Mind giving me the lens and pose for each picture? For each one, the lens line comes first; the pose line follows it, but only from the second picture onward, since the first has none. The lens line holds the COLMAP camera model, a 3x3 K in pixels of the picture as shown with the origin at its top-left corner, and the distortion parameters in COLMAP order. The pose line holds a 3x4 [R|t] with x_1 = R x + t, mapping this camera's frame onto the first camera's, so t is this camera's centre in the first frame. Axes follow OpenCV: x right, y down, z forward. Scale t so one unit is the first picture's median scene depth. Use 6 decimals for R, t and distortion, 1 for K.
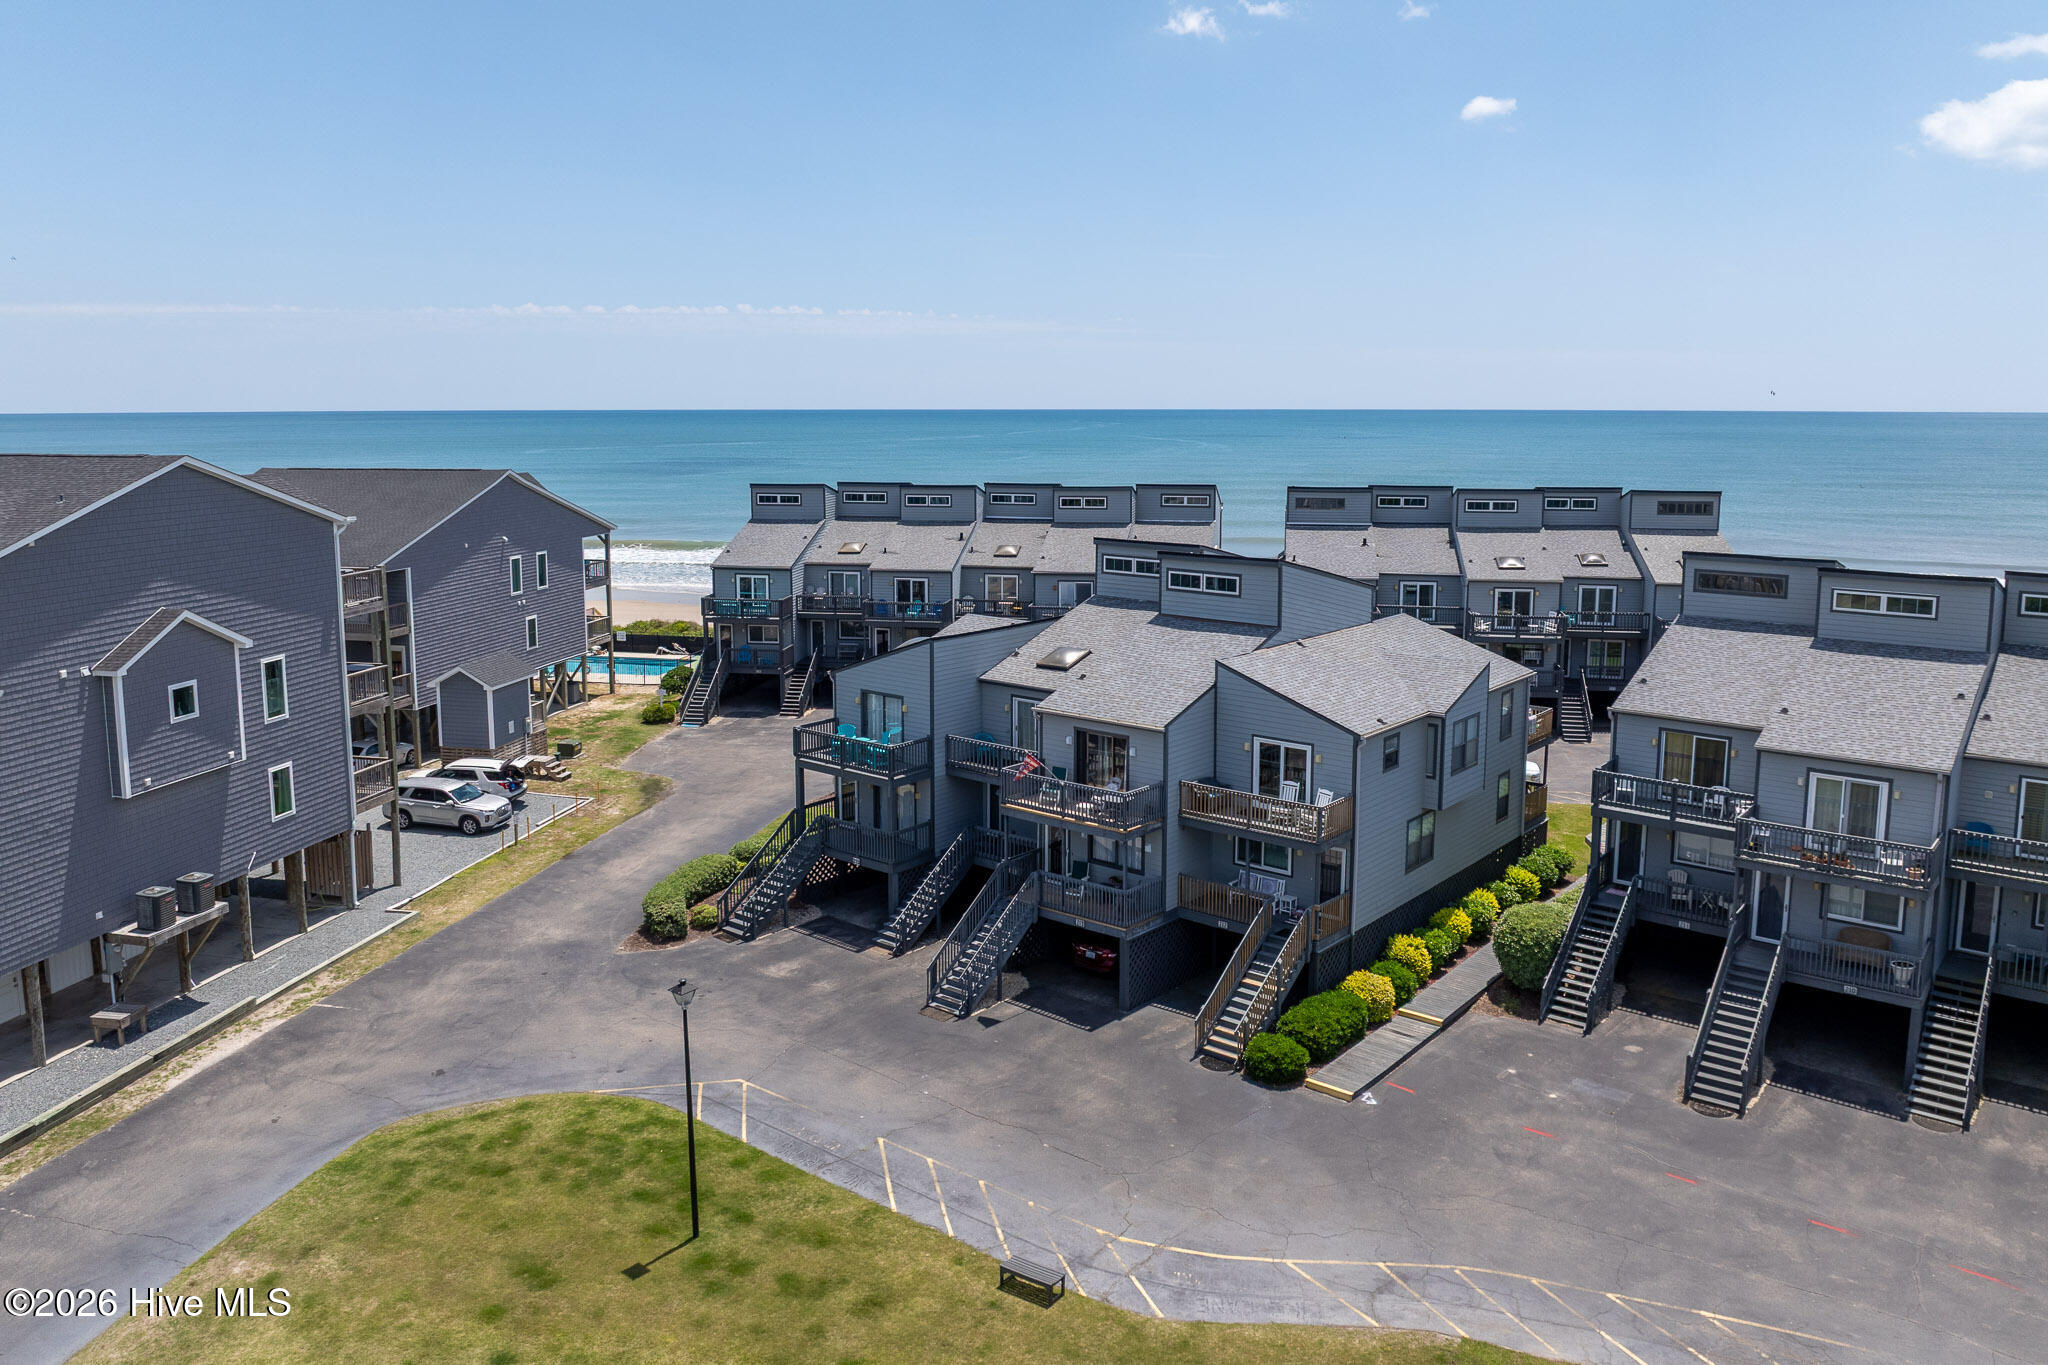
lens RADIAL K [[1479.9, 0, 1015.7], [0, 1479.9, 649.8], [0, 0, 1]] dist [-0.014001, -0.044952]
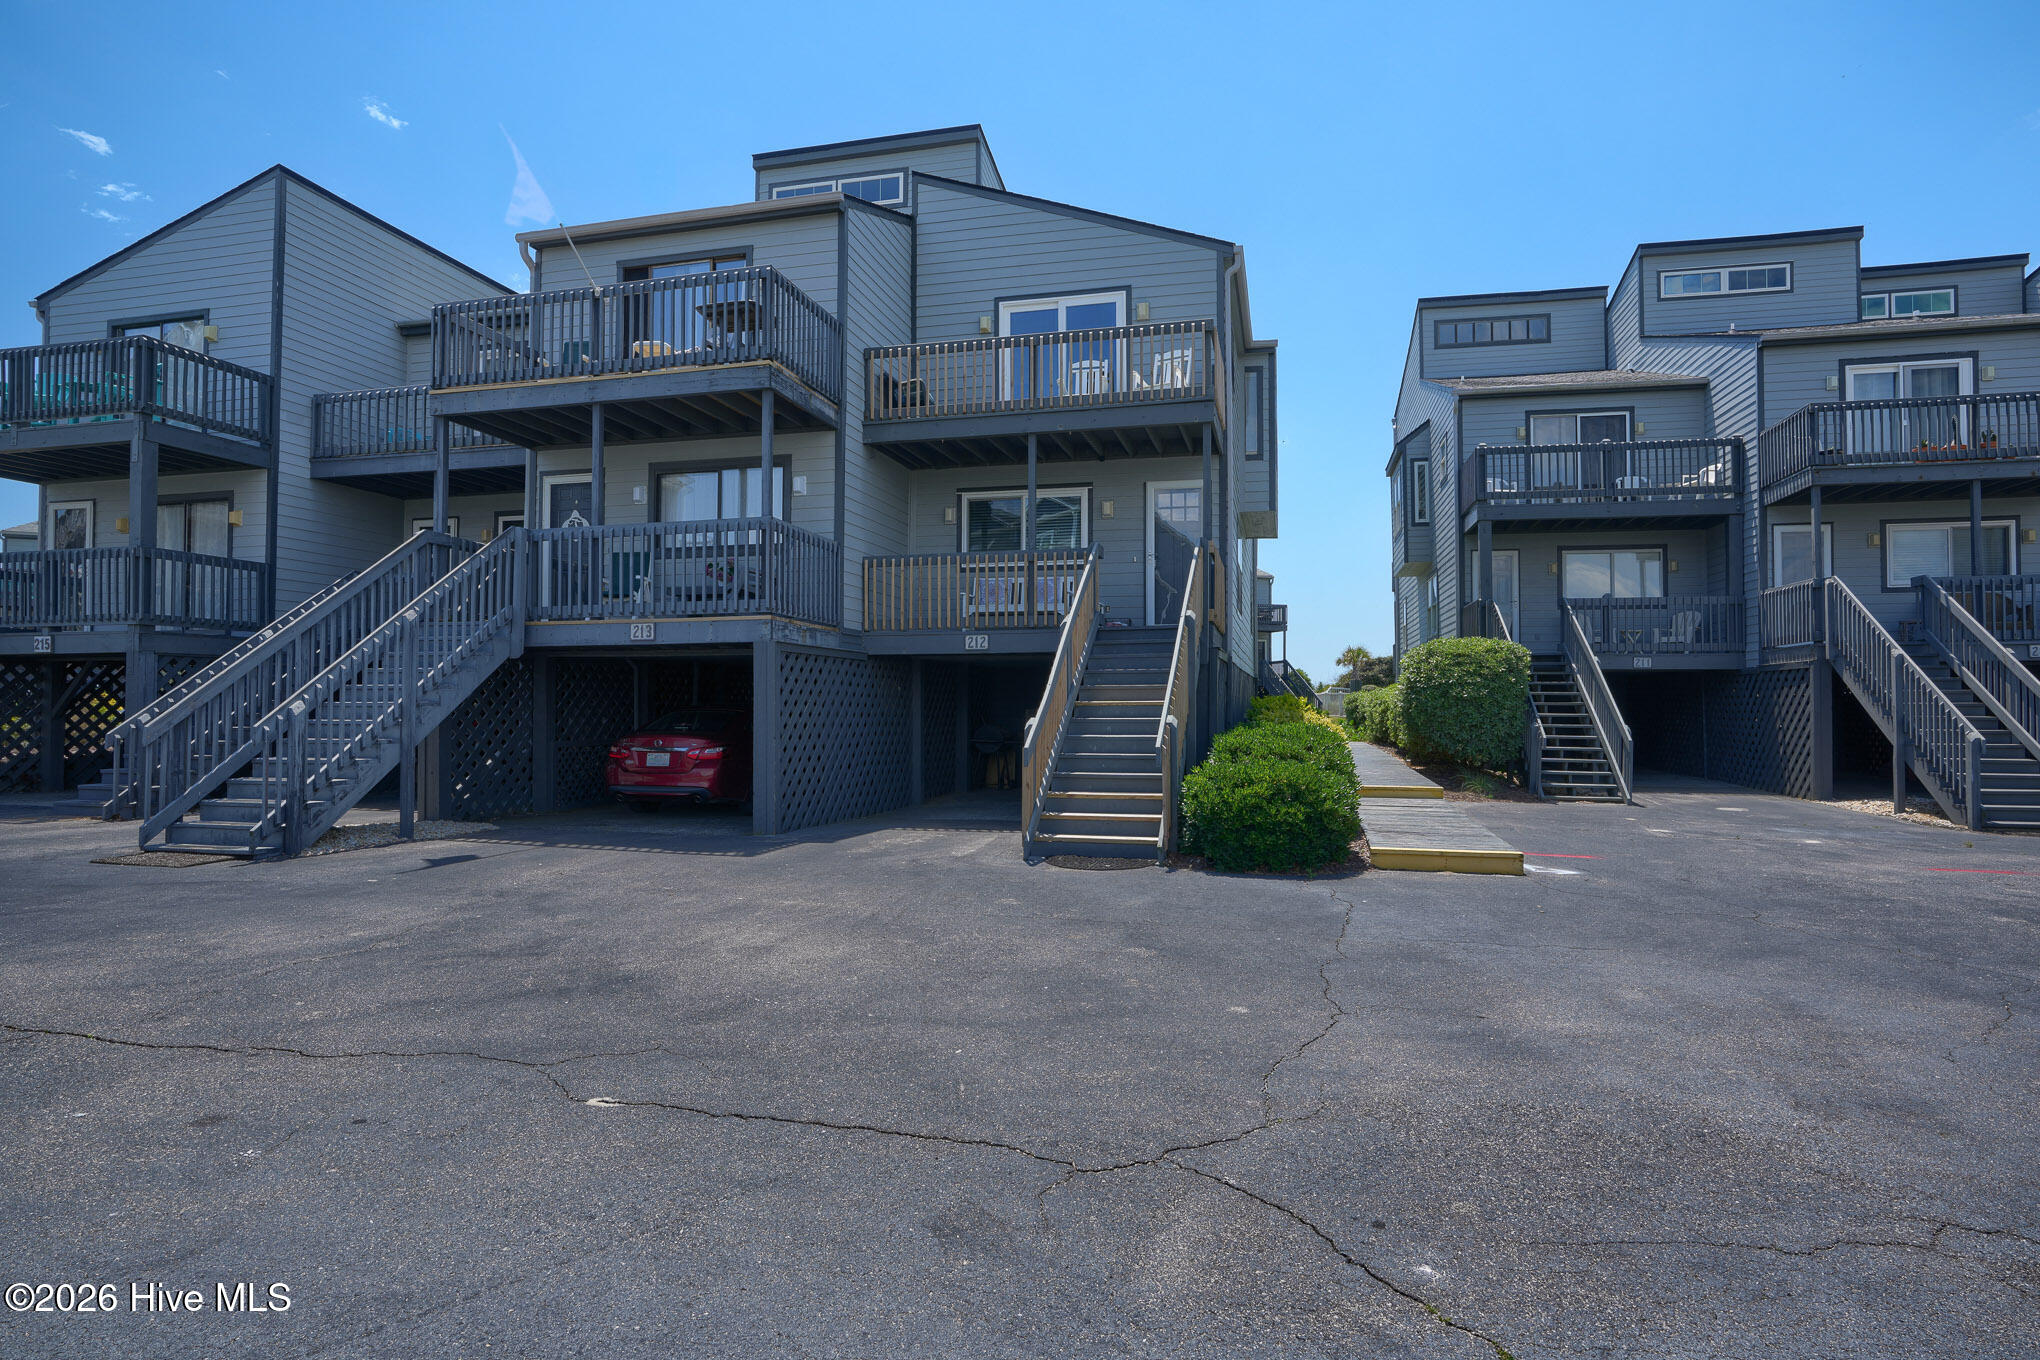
lens RADIAL K [[1110.5, 0, 1020.0], [0, 1110.5, 680.0], [0, 0, 1]] dist [-0.050471, 0.029567]
pose [[0.902219, 0.009595, 0.431172, 0.007561], [0.072477, 0.982161, -0.173512, 0.254523], [-0.425145, 0.187796, 0.885429, 0.697815]]
